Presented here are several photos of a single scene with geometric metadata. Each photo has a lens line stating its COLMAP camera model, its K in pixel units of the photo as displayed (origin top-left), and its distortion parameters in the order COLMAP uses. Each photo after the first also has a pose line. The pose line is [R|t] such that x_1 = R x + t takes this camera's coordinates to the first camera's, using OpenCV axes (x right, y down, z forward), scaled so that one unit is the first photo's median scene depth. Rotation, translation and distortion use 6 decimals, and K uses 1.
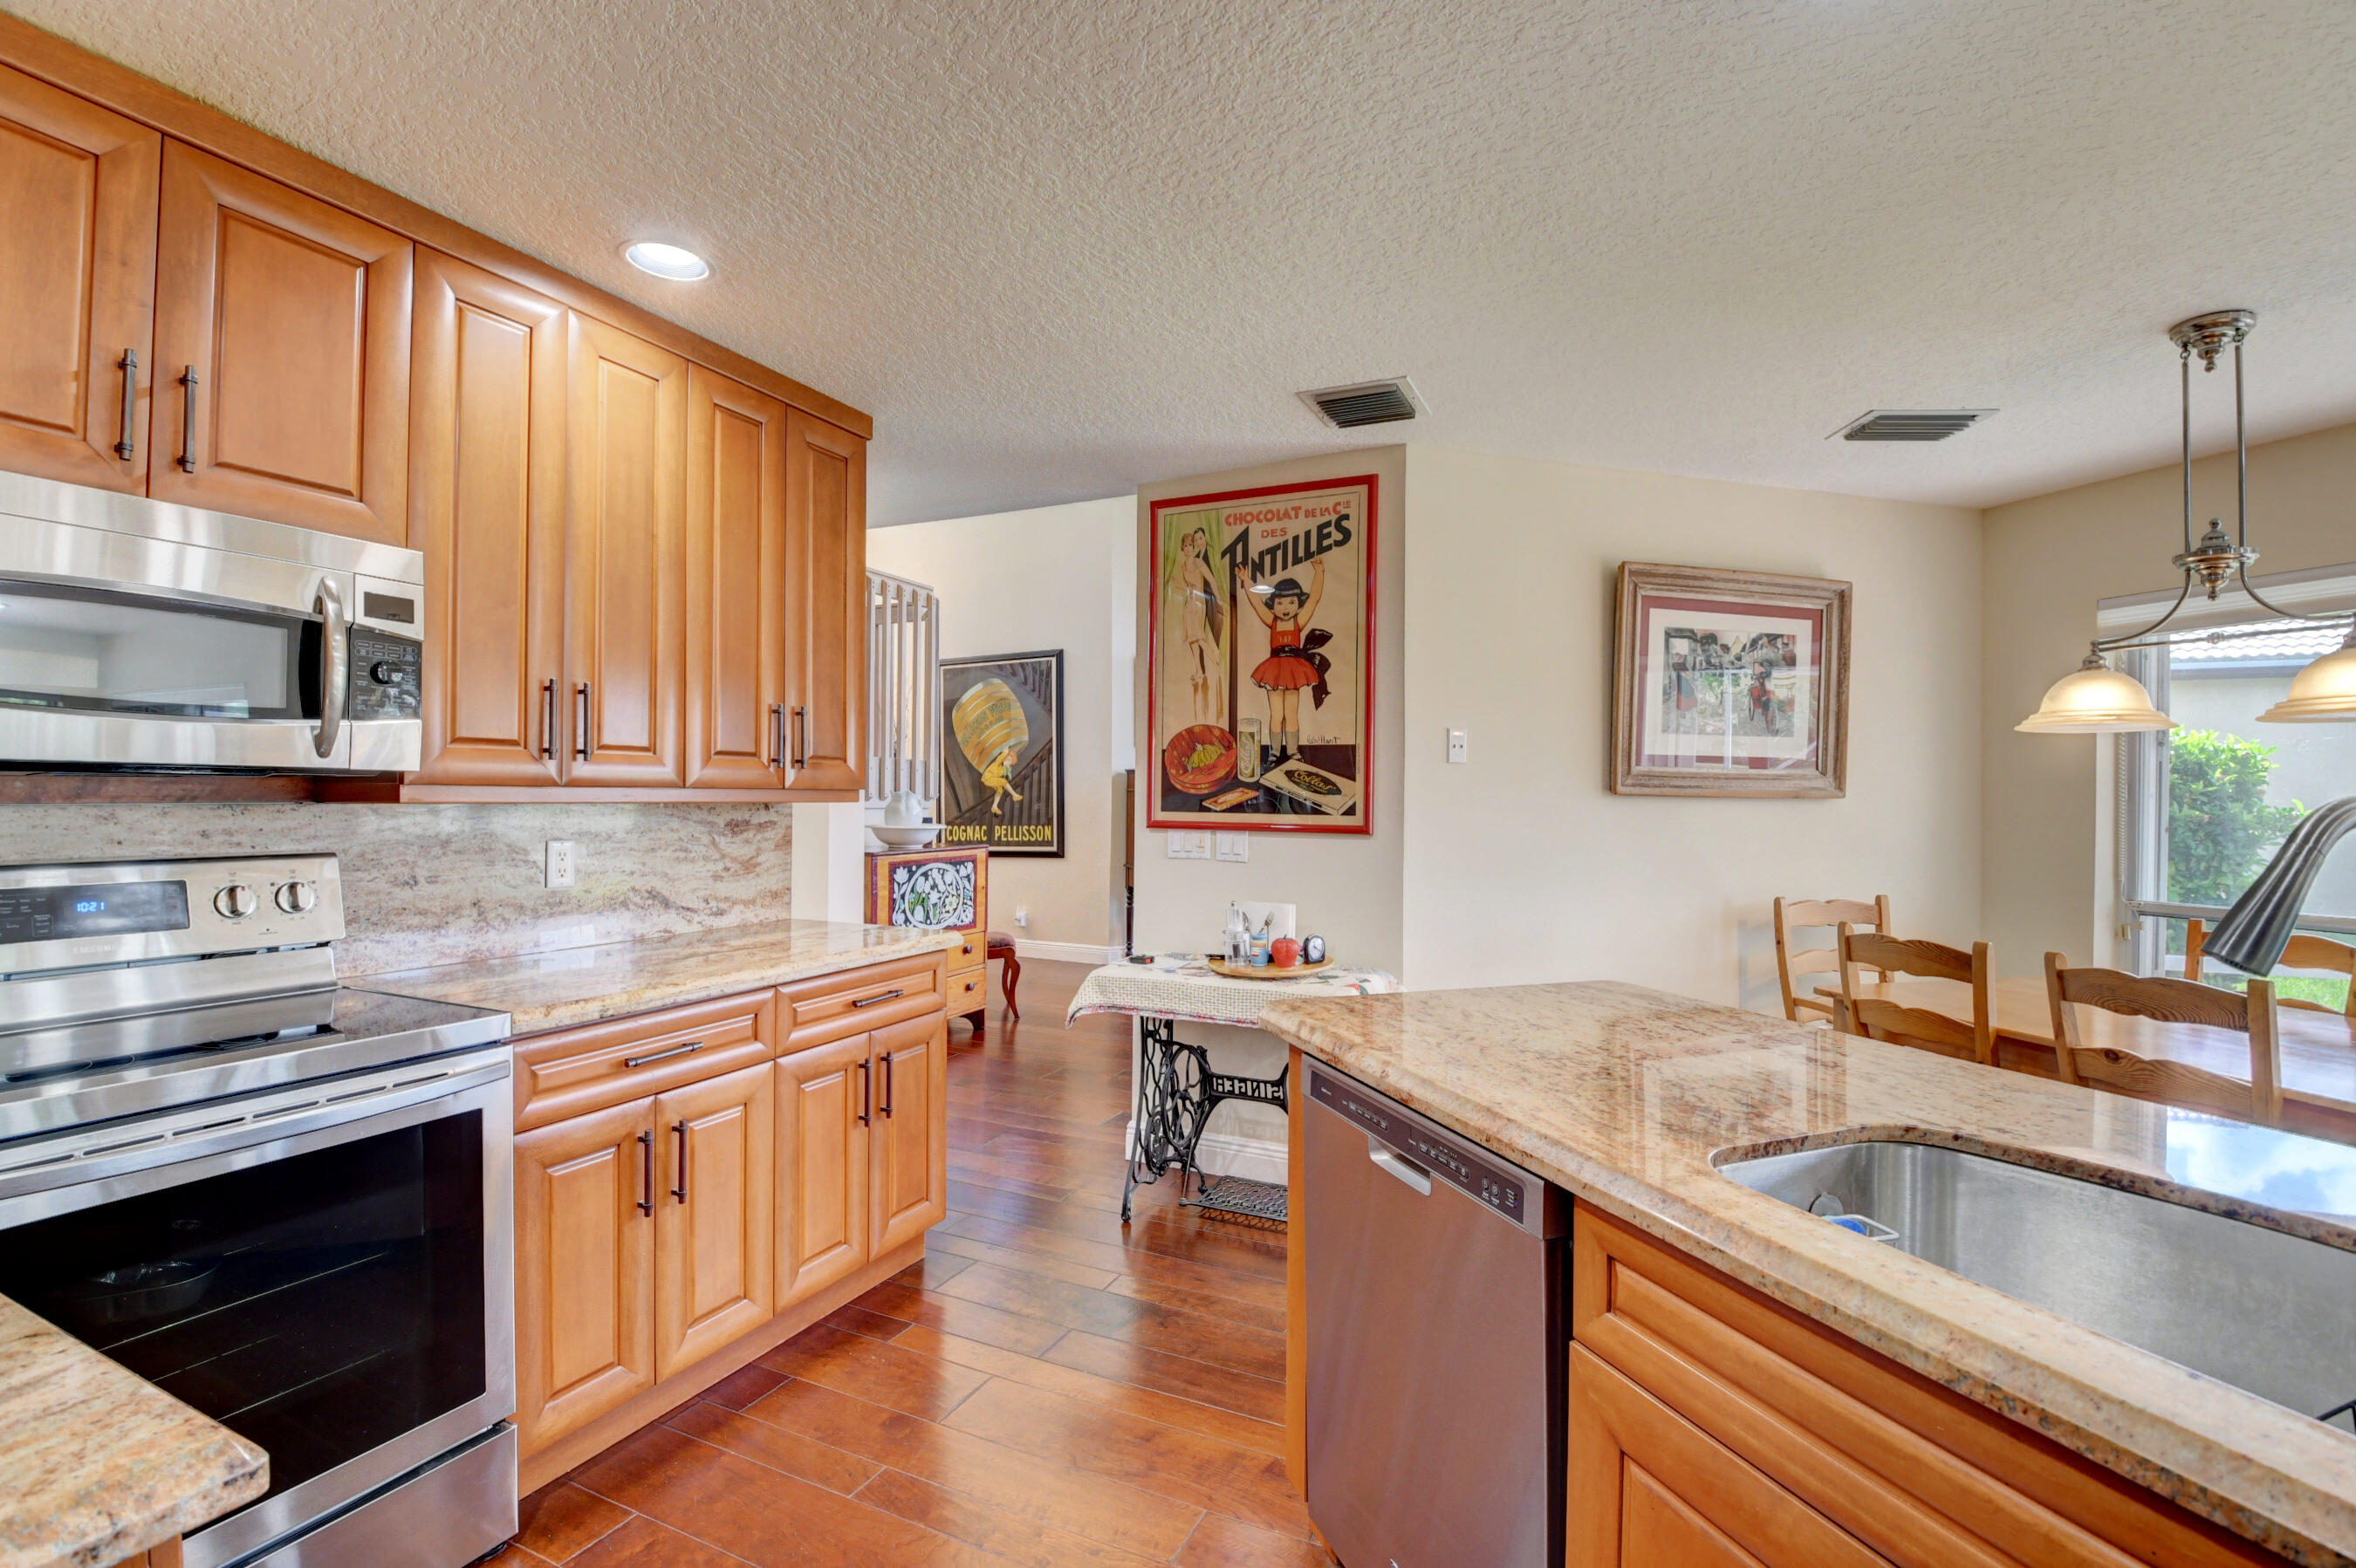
lens RADIAL K [[1055.0, 0, 1171.6], [0, 1055.0, 787.7], [0, 0, 1]] dist [-0.001198, -0.014399]
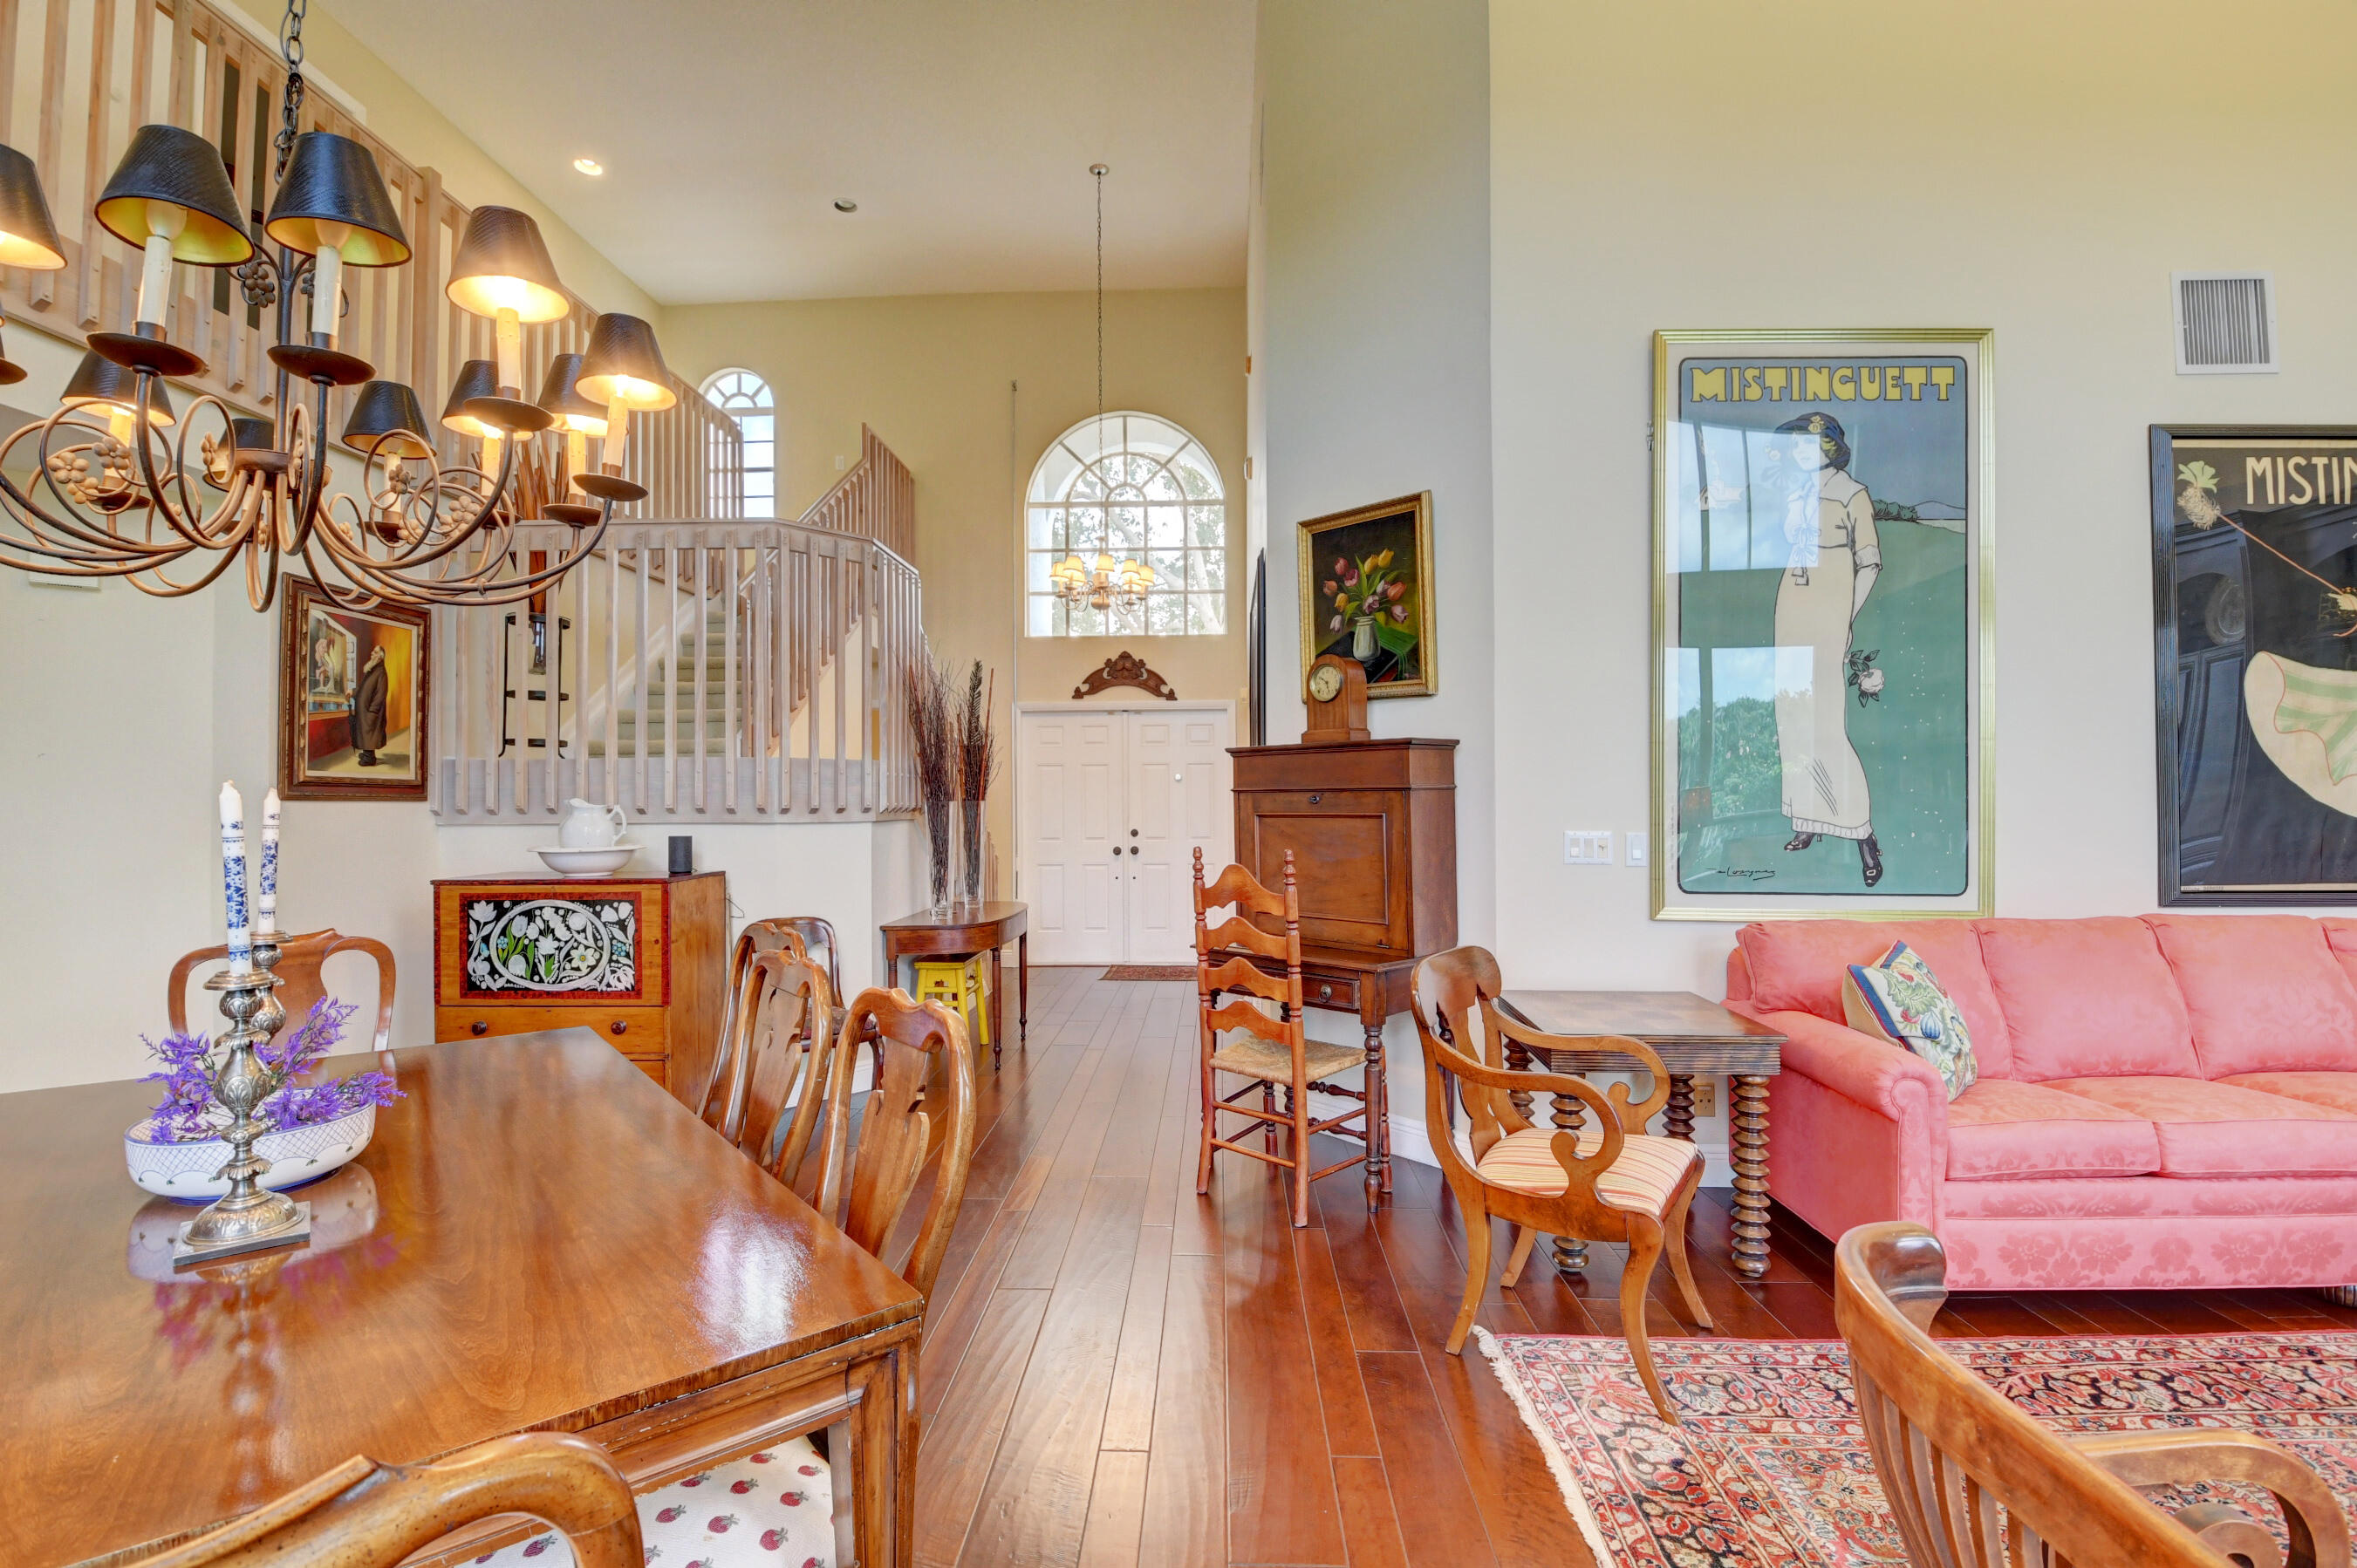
lens RADIAL K [[1055.3, 0, 1189.6], [0, 1055.3, 787.7], [0, 0, 1]] dist [-0.001198, -0.014399]
pose [[0.405605, -0.014313, -0.913936, 0.619325], [0.016478, 0.999829, -0.008345, 0.007919], [0.913900, -0.011675, 0.405772, 1.111821]]
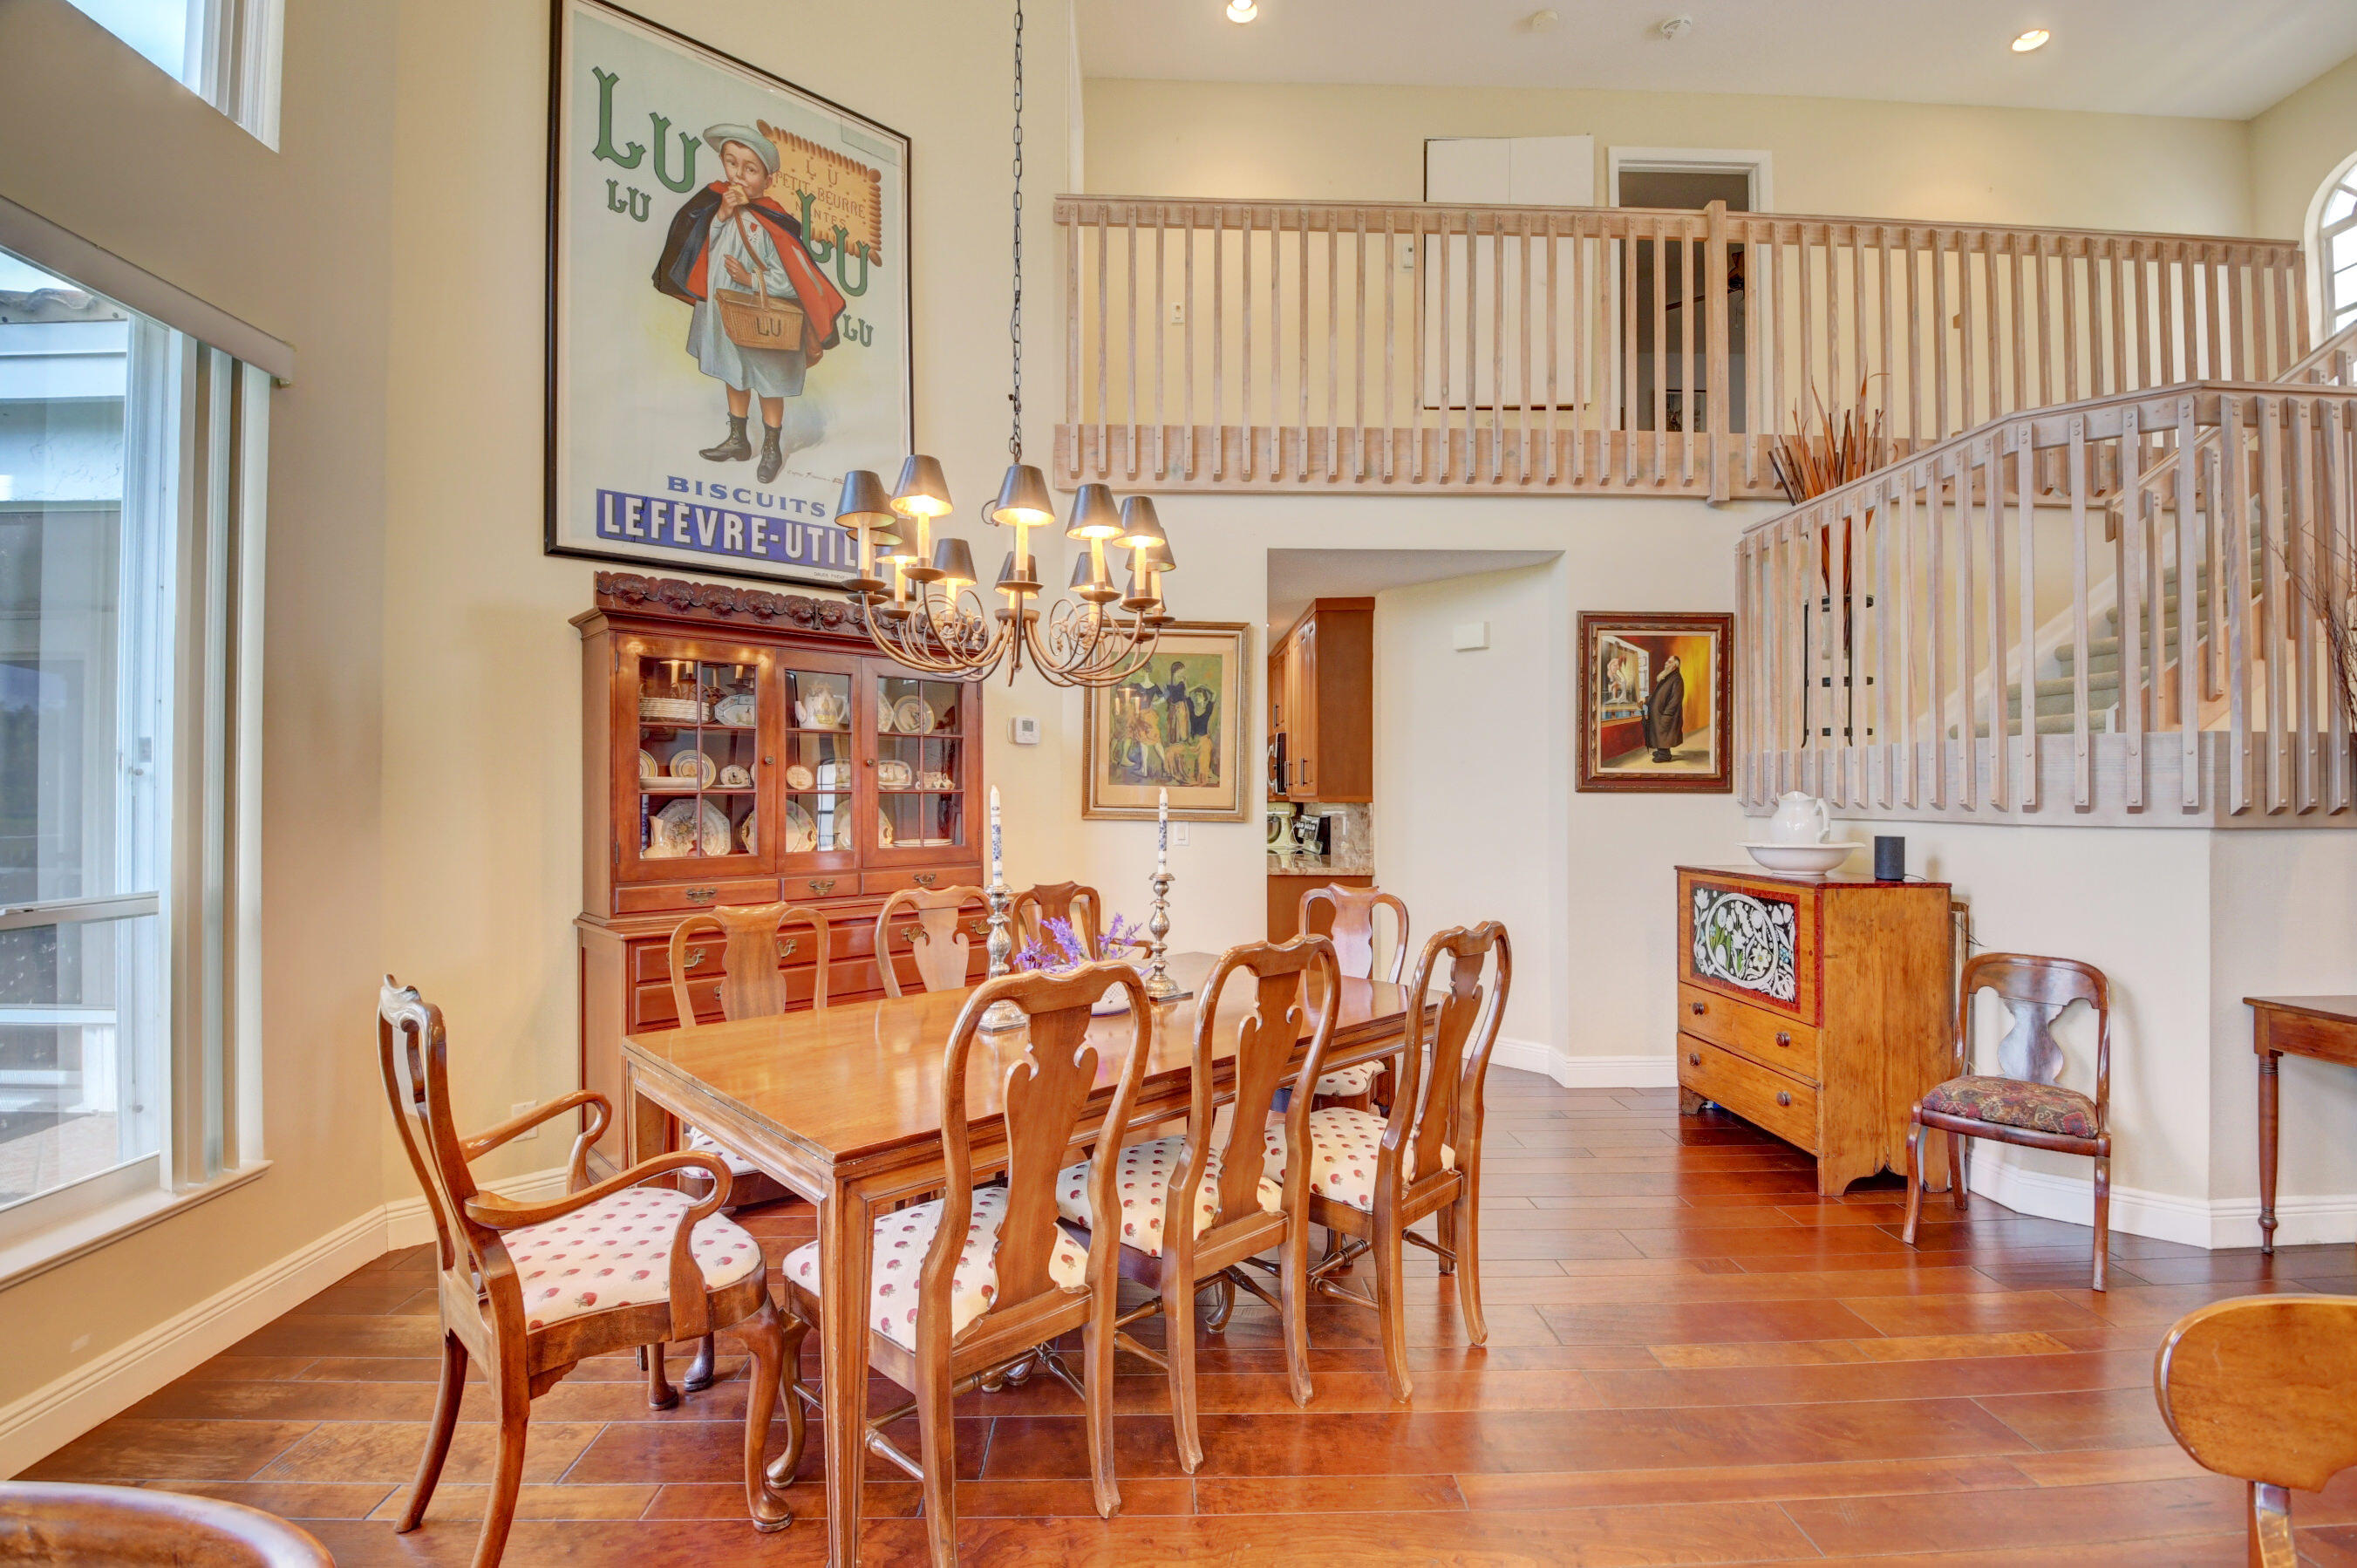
lens RADIAL K [[1055.5, 0, 1161.4], [0, 1055.5, 785.6], [0, 0, 1]] dist [-0.001198, -0.014399]
pose [[-0.887107, -0.003414, -0.461552, 0.456811], [0.006017, 0.999802, -0.018961, 0.009405], [0.461525, -0.019597, -0.886910, 1.458697]]
